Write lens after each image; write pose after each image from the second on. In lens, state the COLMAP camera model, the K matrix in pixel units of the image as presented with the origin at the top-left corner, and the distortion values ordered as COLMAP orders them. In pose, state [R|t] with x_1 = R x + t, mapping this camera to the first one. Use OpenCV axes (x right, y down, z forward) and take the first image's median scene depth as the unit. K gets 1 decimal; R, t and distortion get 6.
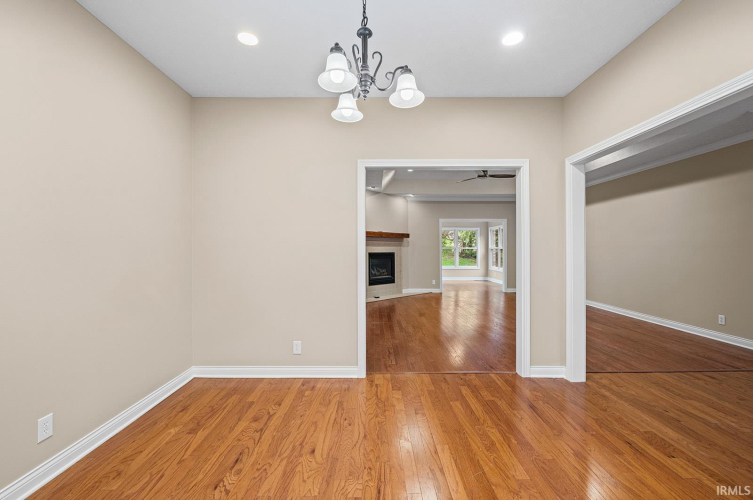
lens RADIAL K [[321.9, 0, 380.2], [0, 321.9, 241.6], [0, 0, 1]] dist [-0.003225, -0.000264]
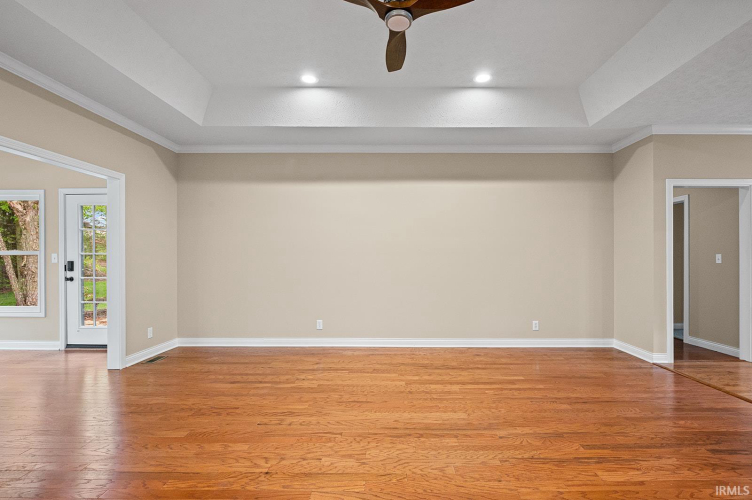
lens RADIAL K [[351.7, 0, 388.1], [0, 351.7, 257.1], [0, 0, 1]] dist [-0.004559, -0.000634]
pose [[0.024443, -0.000066, 0.999701, -0.017175], [-0.023909, 0.999714, 0.000651, 0.020556], [-0.999415, -0.023918, 0.024434, 0.721668]]
